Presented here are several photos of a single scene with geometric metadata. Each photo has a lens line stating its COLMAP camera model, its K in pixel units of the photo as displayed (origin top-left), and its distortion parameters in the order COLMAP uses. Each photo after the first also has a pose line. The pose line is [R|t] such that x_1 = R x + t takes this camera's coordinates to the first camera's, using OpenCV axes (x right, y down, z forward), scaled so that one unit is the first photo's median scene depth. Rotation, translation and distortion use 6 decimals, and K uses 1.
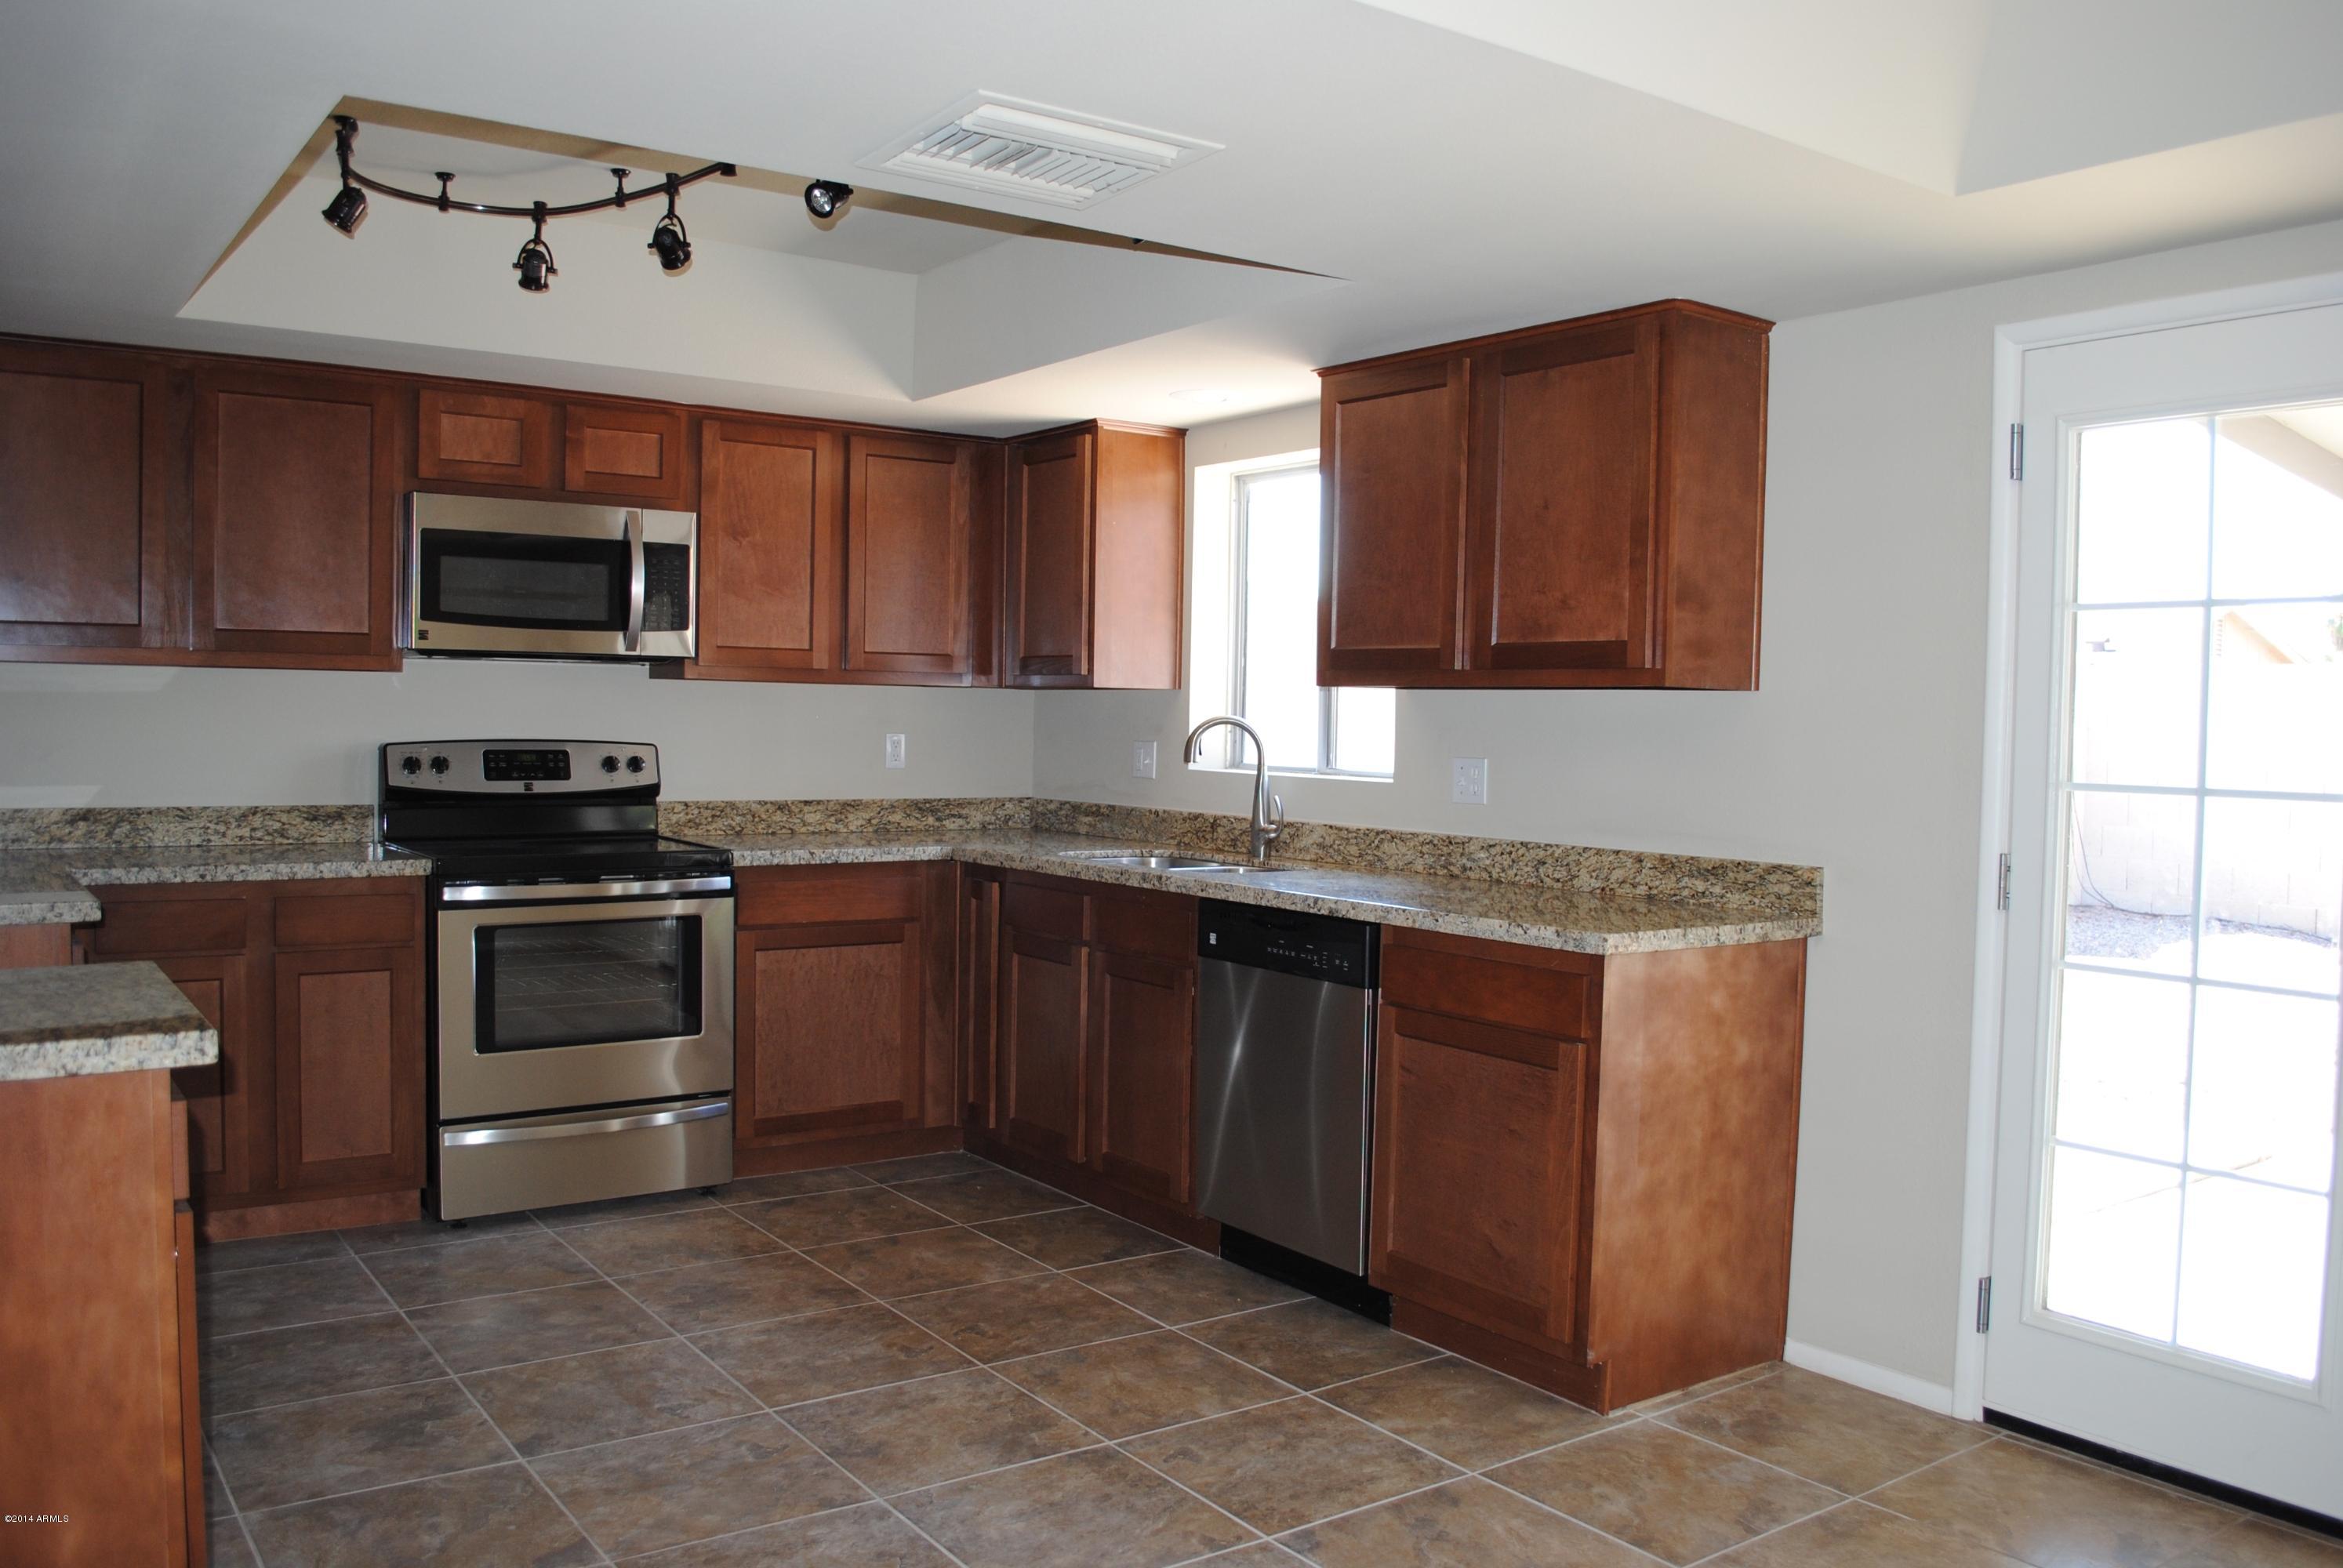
lens RADIAL K [[1850.7, 0, 1171.5], [0, 1850.7, 784.0], [0, 0, 1]] dist [-0.087712, 0.011448]
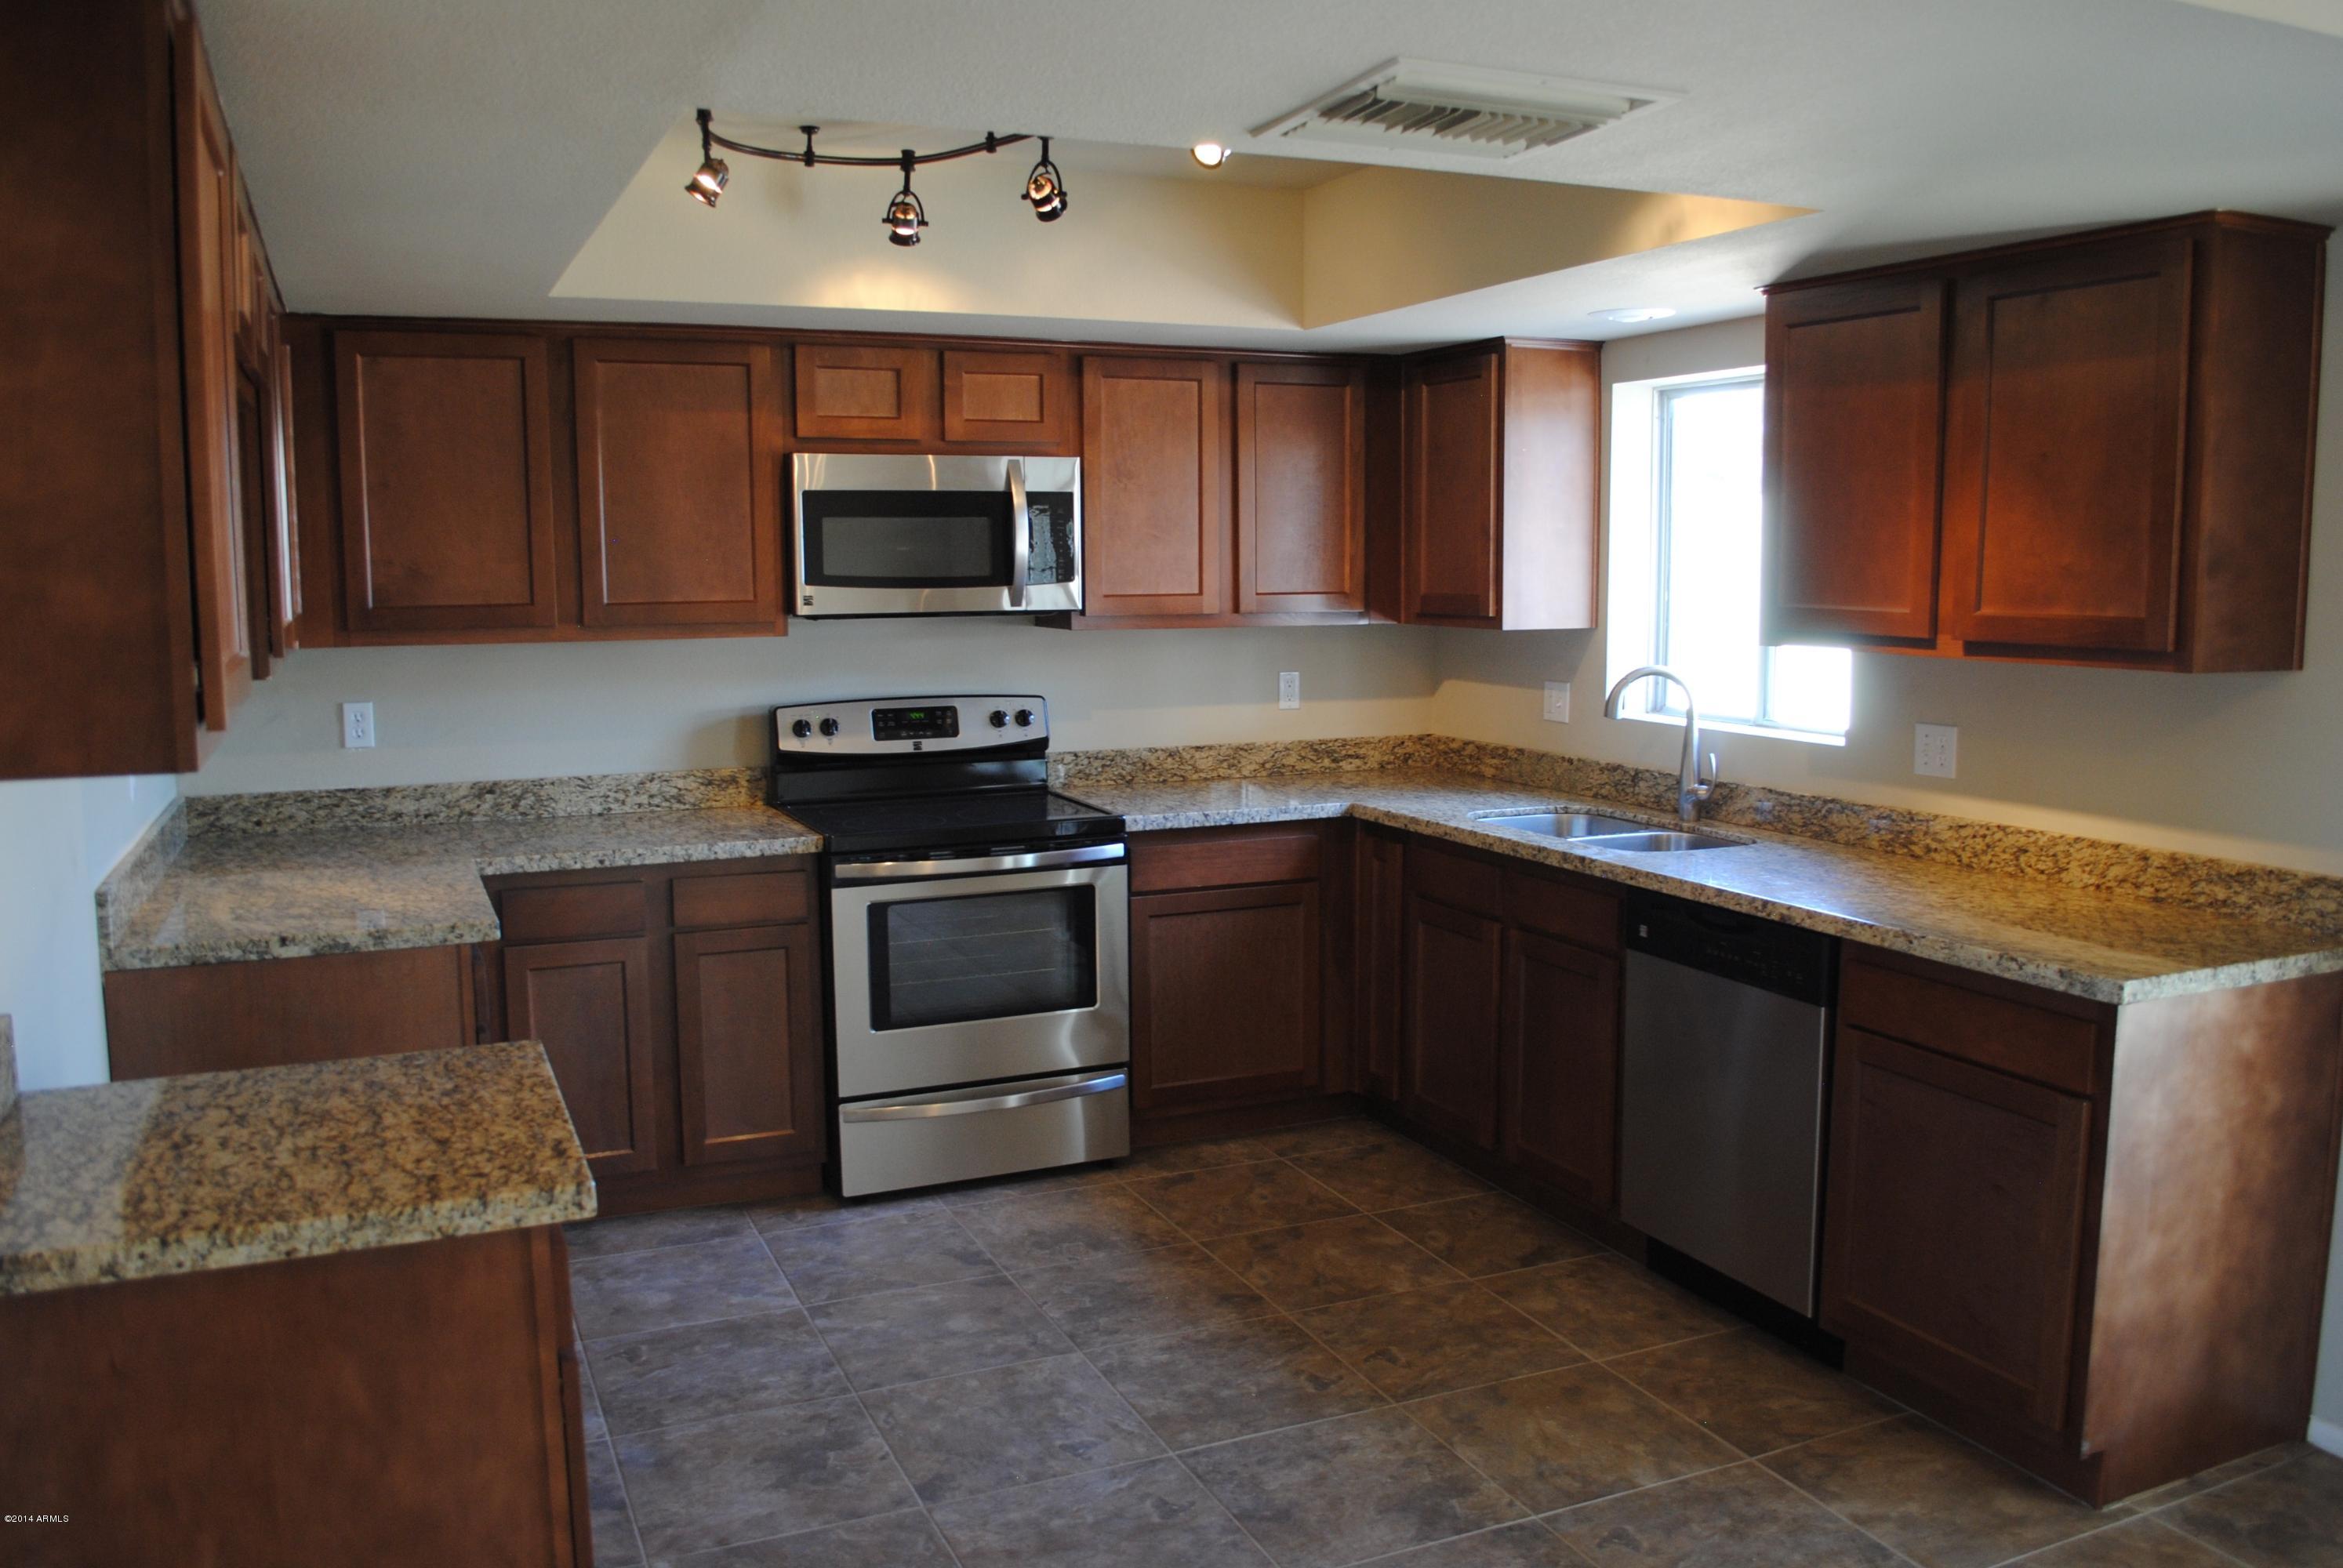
lens RADIAL K [[1850.7, 0, 1171.5], [0, 1850.7, 784.0], [0, 0, 1]] dist [-0.087712, 0.011448]
pose [[0.979304, -0.000096, -0.202394, -0.022041], [0.017022, 0.996496, 0.081888, -0.067211], [0.201677, -0.083639, 0.975874, 0.074634]]
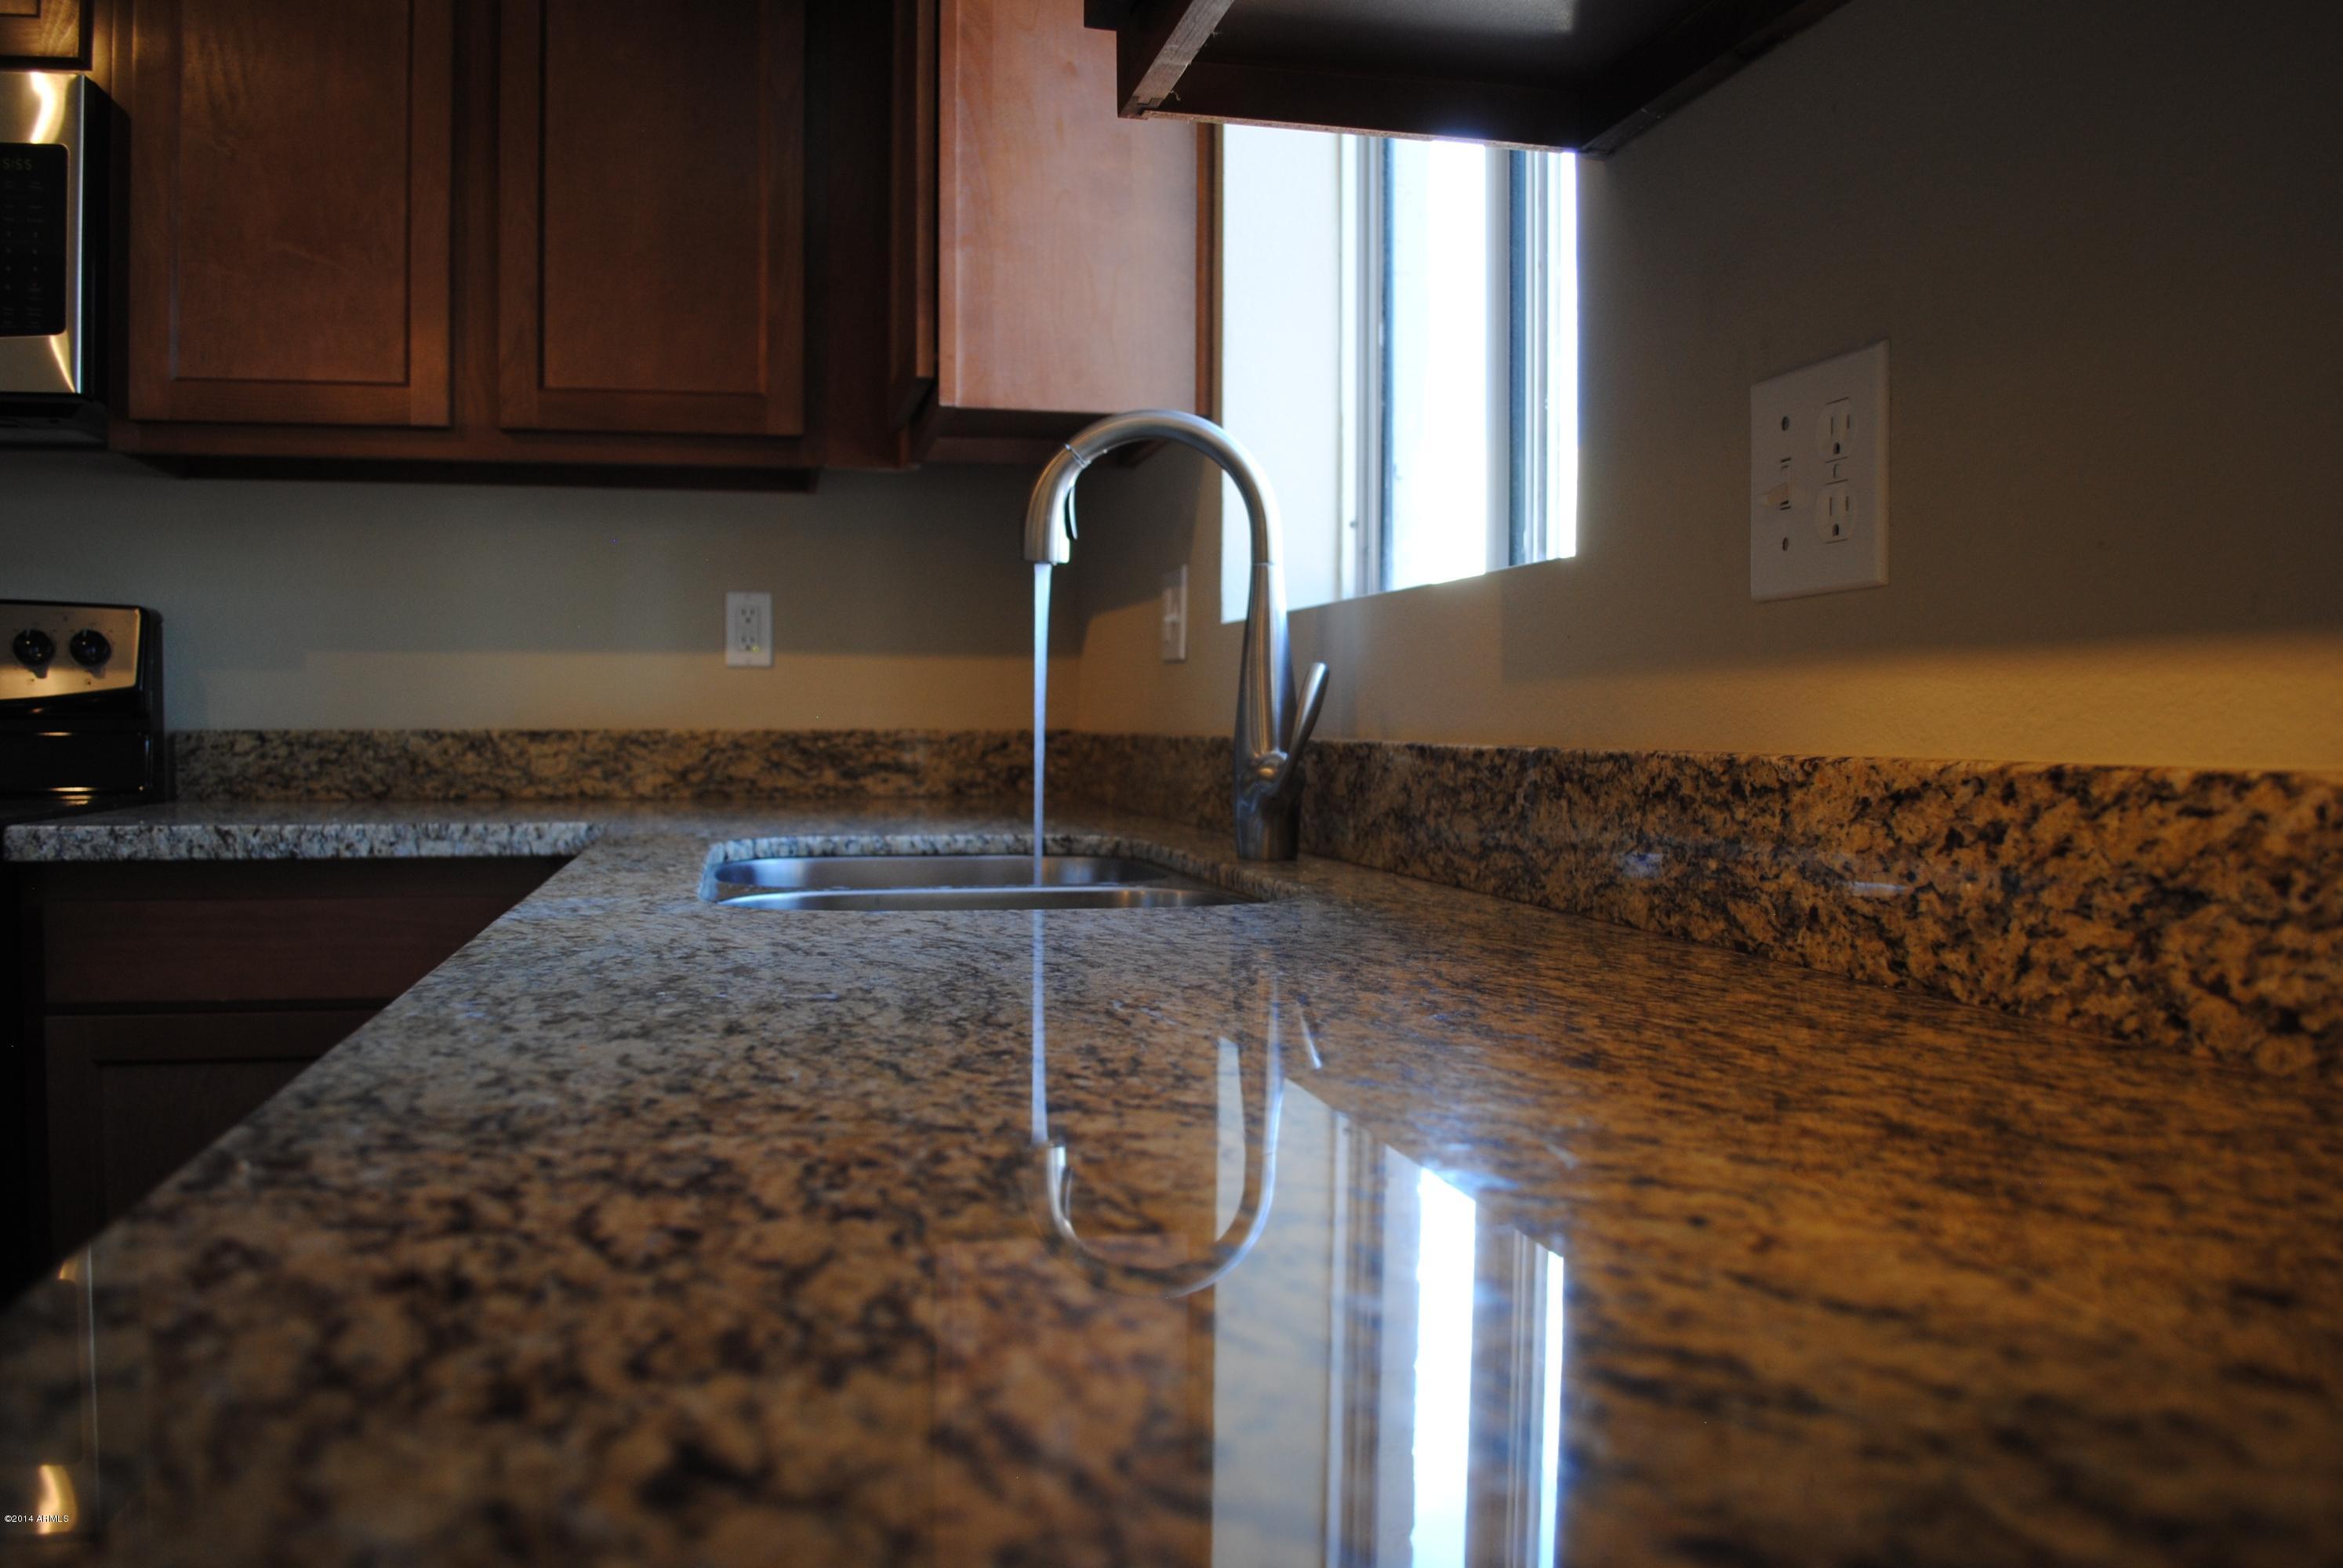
lens RADIAL K [[1850.7, 0, 1171.5], [0, 1850.7, 784.0], [0, 0, 1]] dist [-0.087712, 0.011448]
pose [[0.923576, -0.002968, -0.383403, 0.182088], [0.000641, 0.999981, -0.006199, 0.034324], [0.383414, 0.005479, 0.923560, 0.832463]]
